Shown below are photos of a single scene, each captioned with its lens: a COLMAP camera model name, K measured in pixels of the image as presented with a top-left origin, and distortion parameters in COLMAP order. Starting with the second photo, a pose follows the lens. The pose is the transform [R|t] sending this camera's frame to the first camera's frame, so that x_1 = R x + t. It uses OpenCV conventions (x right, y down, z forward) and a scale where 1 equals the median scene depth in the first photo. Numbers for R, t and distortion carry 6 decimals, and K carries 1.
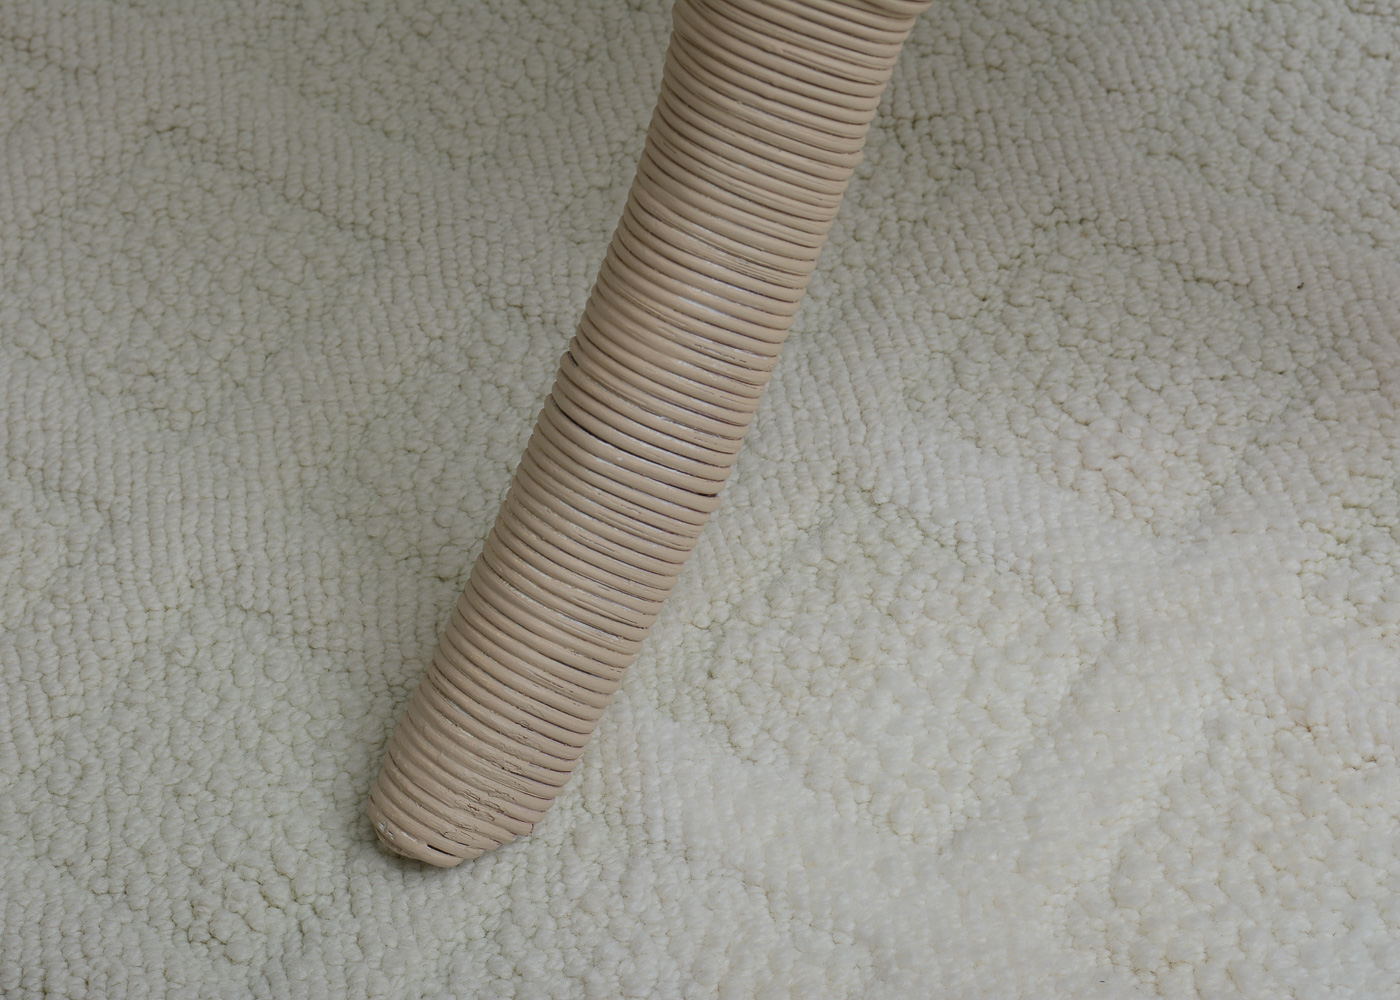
lens RADIAL K [[3356.2, 0, 697.5], [0, 3356.2, 499.6], [0, 0, 1]] dist [0.046465, 0.000000]
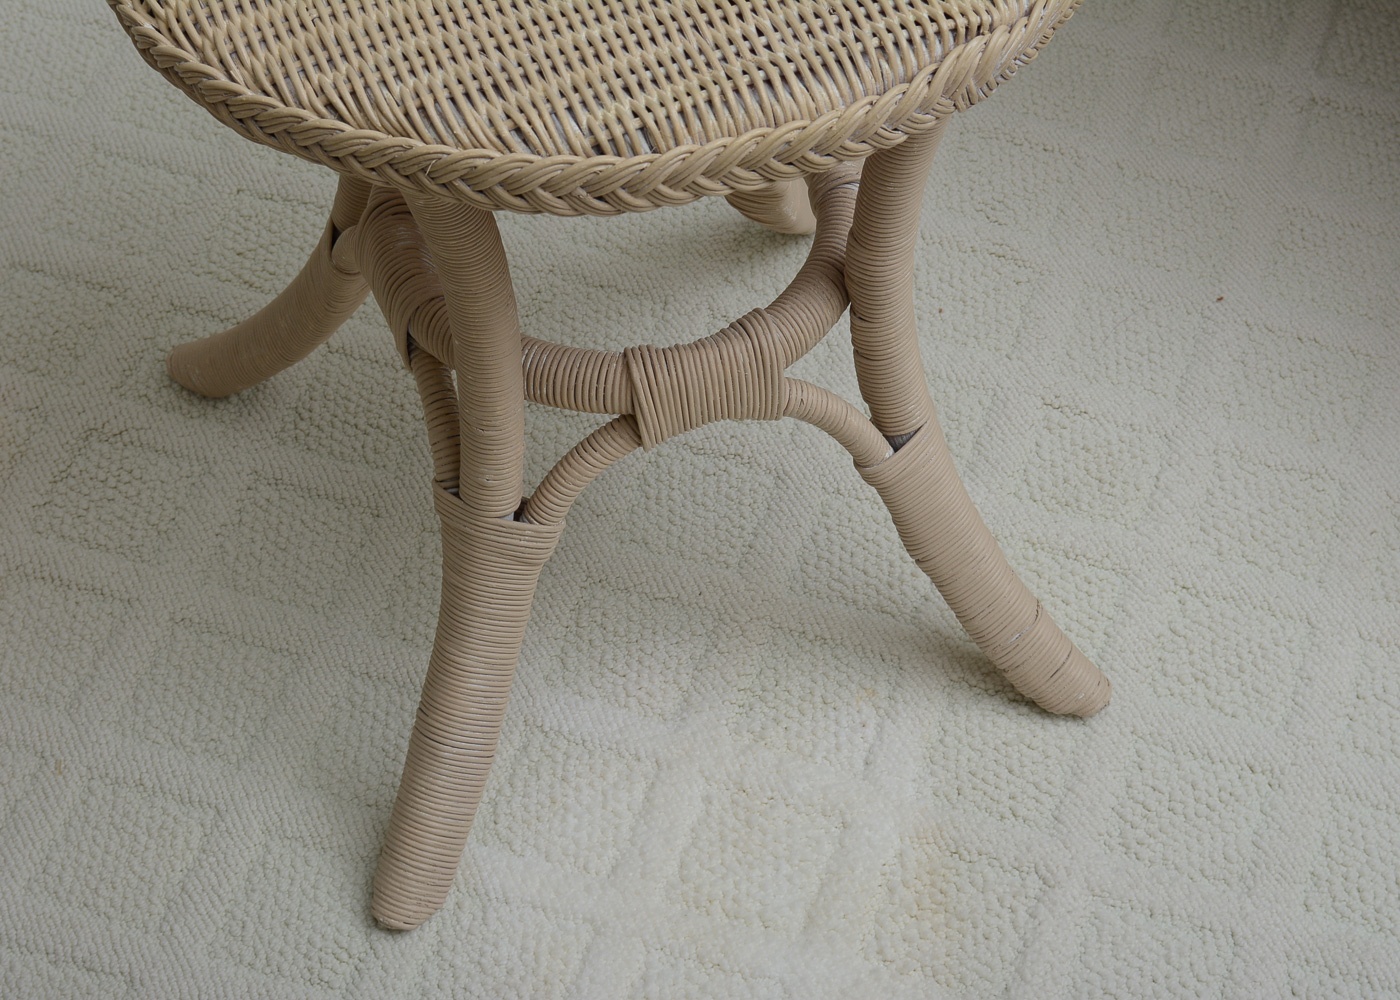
lens RADIAL K [[2693.1, 0, 701.4], [0, 2693.1, 496.7], [0, 0, 1]] dist [0.013468, 0.000000]
pose [[0.961649, -0.196207, 0.191660, -0.165210], [0.195012, 0.980475, 0.025270, -0.181423], [-0.192877, 0.013075, 0.981136, -0.835676]]
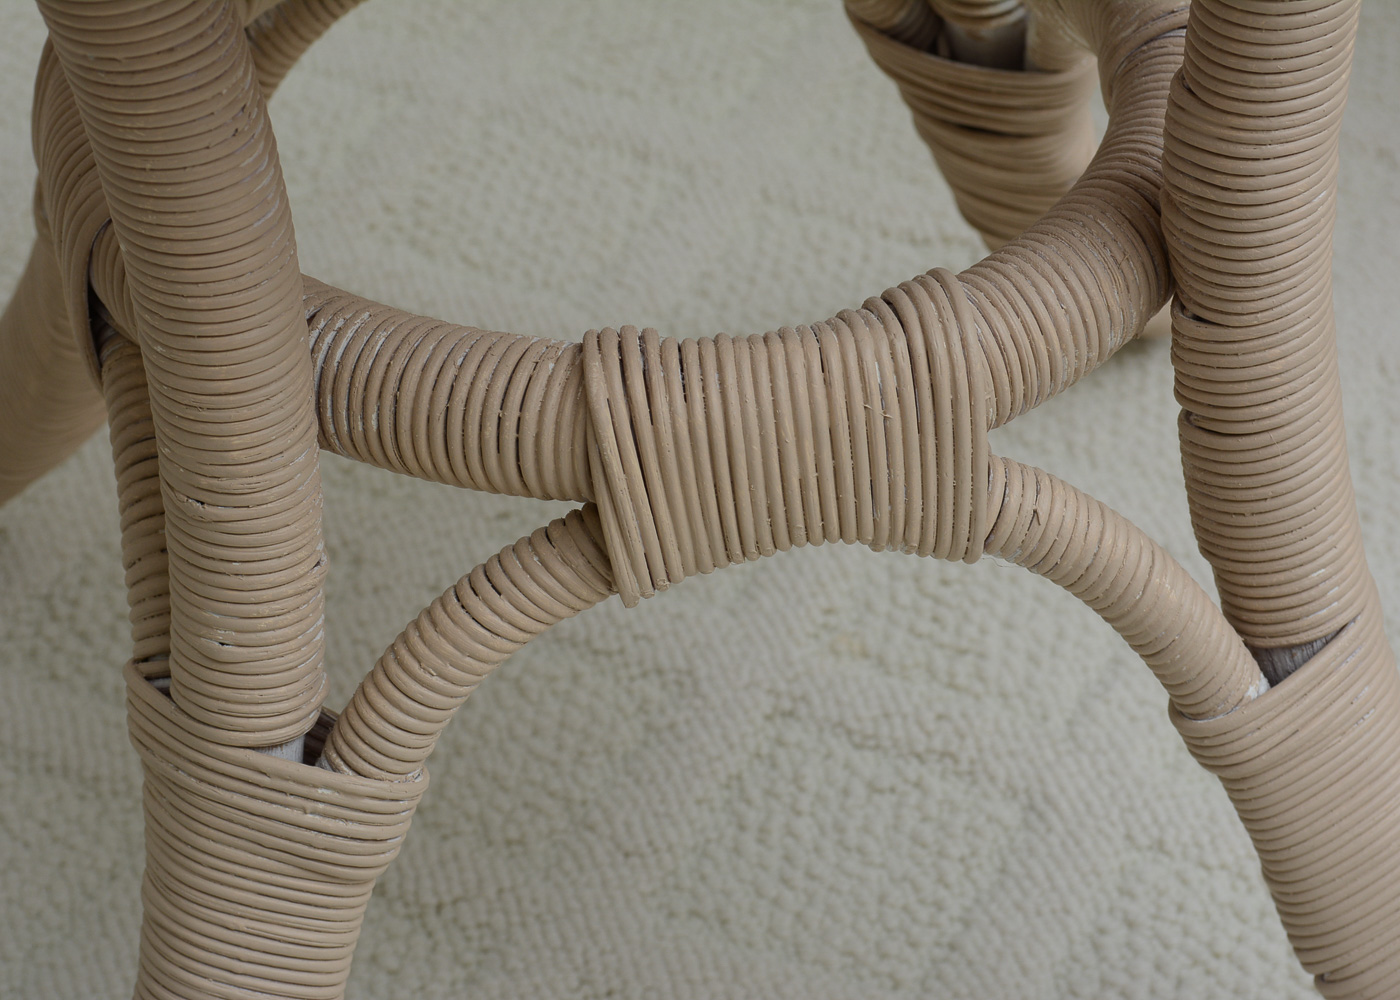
lens RADIAL K [[3356.2, 0, 691.0], [0, 3356.2, 501.9], [0, 0, 1]] dist [0.046465, 0.000000]
pose [[0.990748, -0.100196, 0.091540, 0.064644], [0.113870, 0.980690, -0.159000, -0.068277], [-0.073841, 0.167952, 0.983026, -0.025253]]
